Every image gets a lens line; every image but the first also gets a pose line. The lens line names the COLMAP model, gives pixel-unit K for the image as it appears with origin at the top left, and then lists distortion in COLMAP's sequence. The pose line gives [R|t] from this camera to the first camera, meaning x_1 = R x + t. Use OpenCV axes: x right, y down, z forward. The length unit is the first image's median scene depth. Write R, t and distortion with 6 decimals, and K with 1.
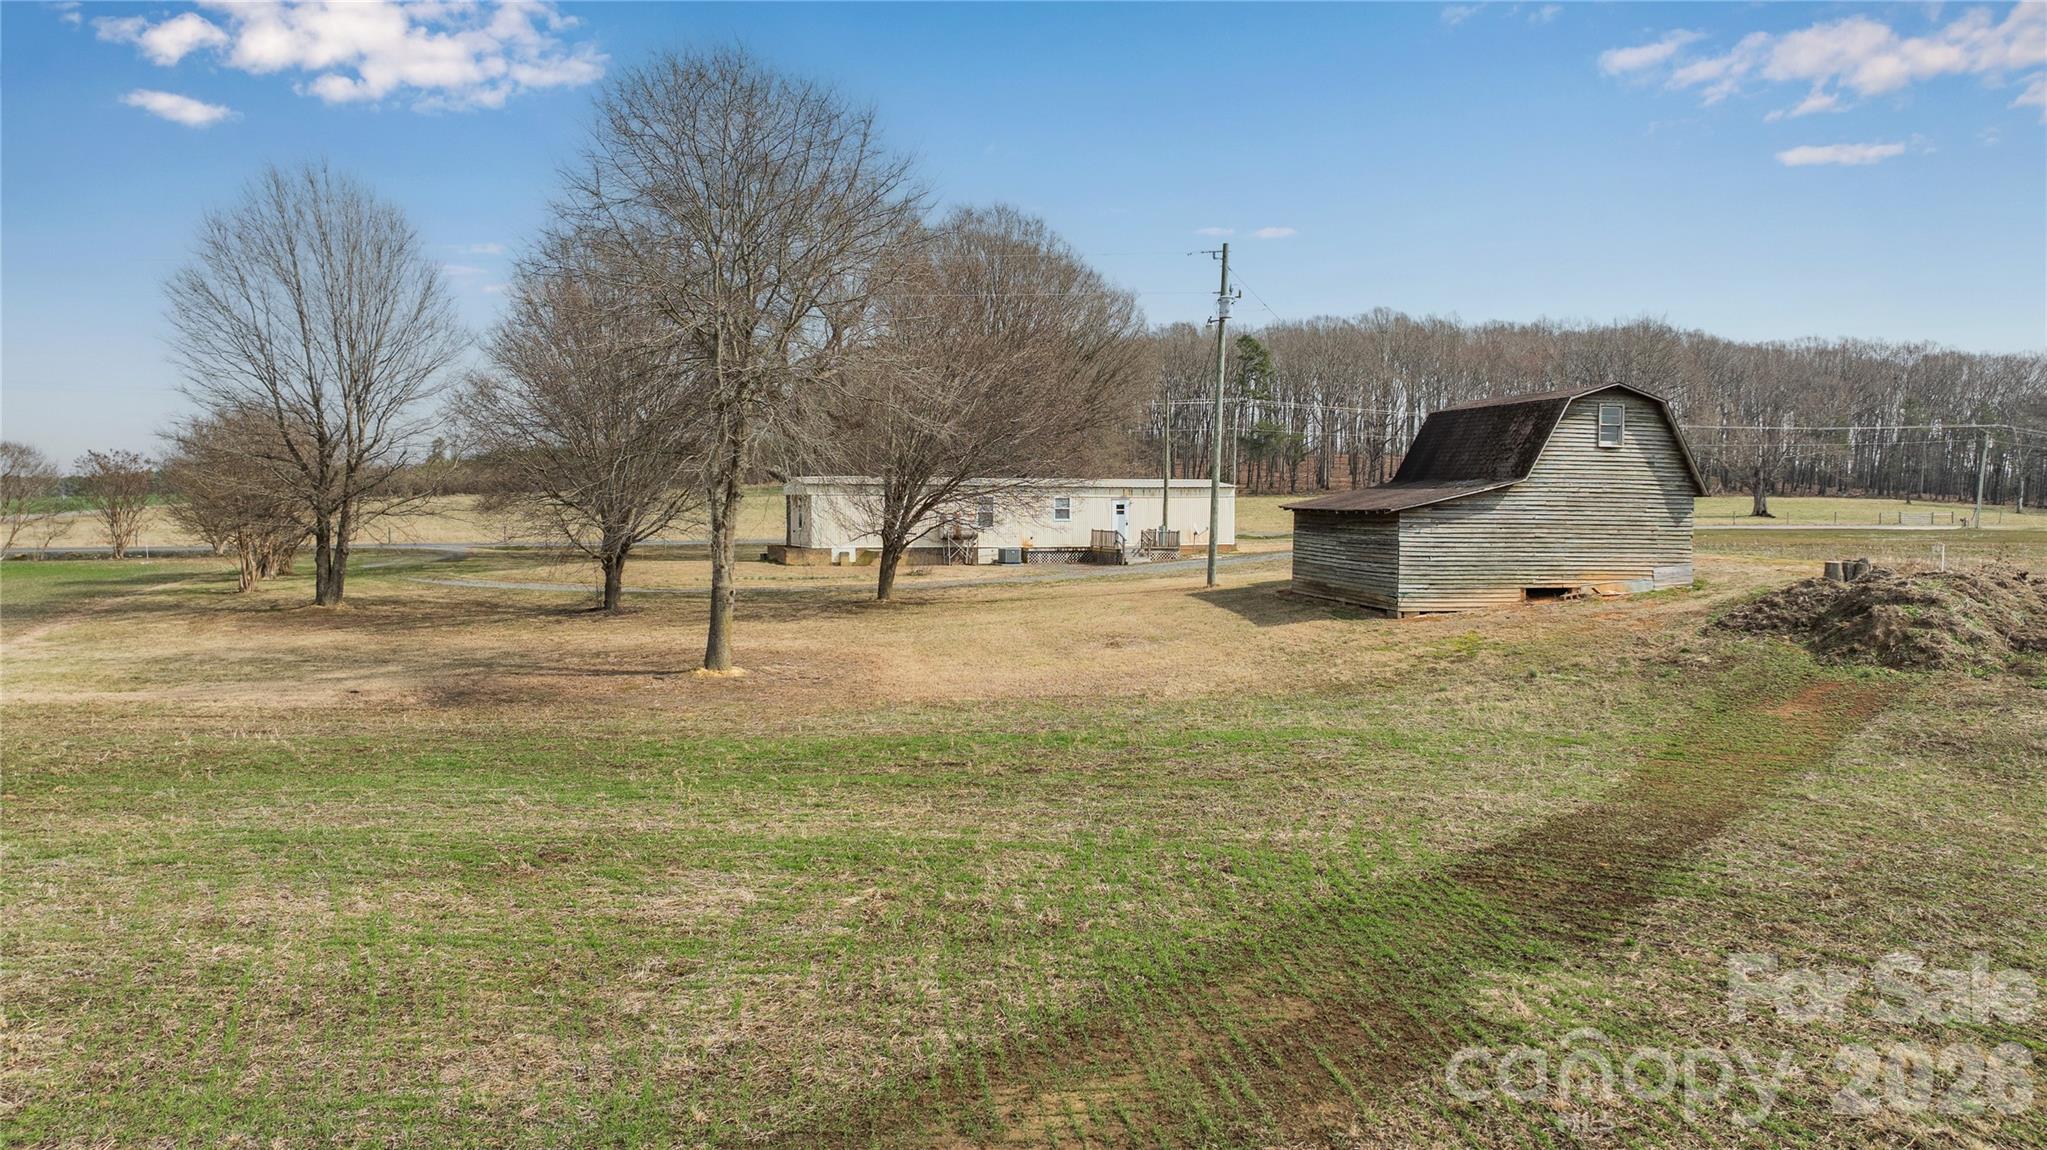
lens RADIAL K [[1403.6, 0, 1022.1], [0, 1403.6, 570.2], [0, 0, 1]] dist [-0.031644, 0.030646]
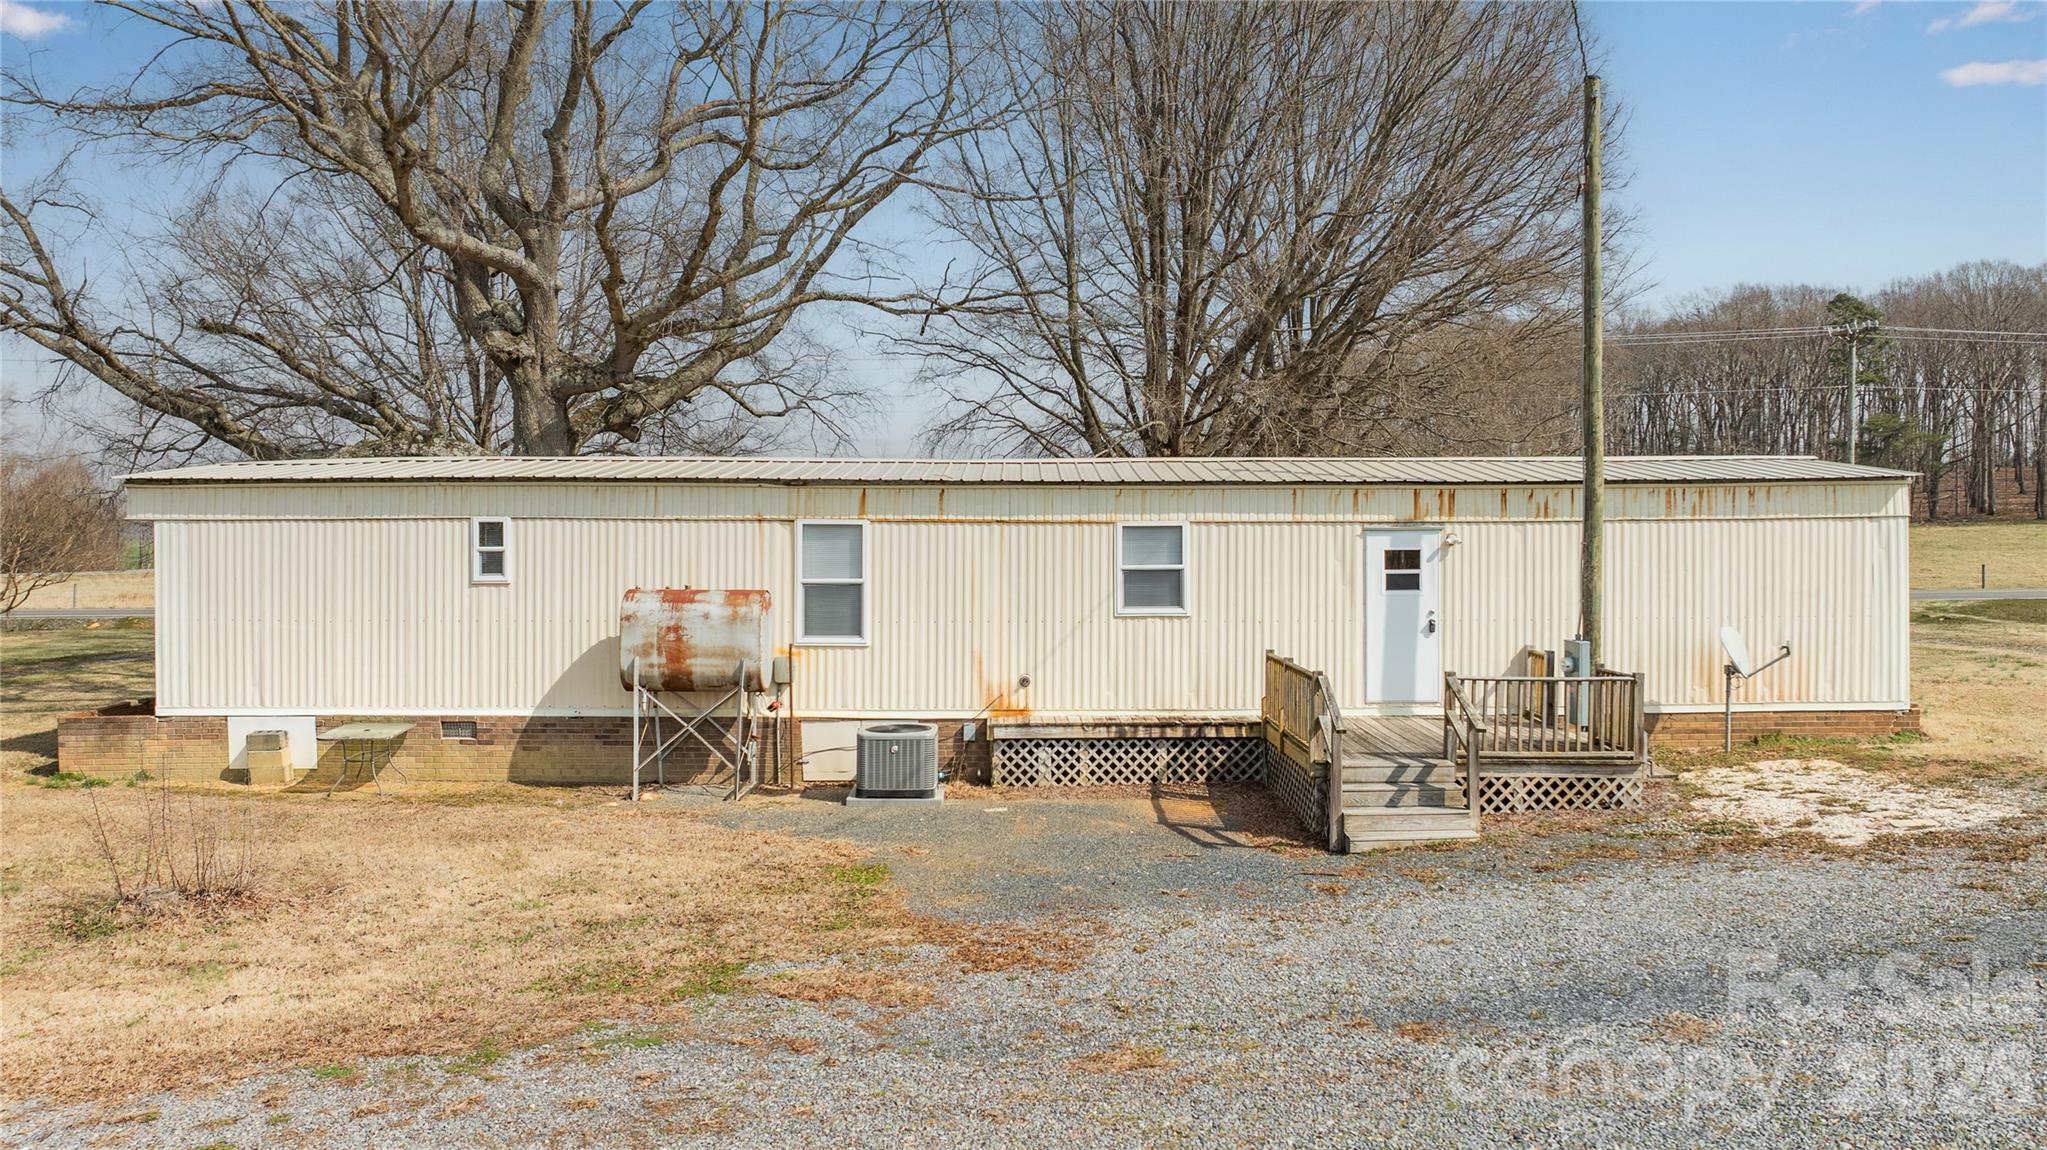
lens RADIAL K [[1403.6, 0, 1027.6], [0, 1403.6, 575.5], [0, 0, 1]] dist [-0.031644, 0.030646]
pose [[0.932746, 0.004020, -0.360513, 0.099405], [-0.012105, 0.999723, -0.020173, -0.037271], [0.360332, 0.023180, 0.932536, 0.760152]]
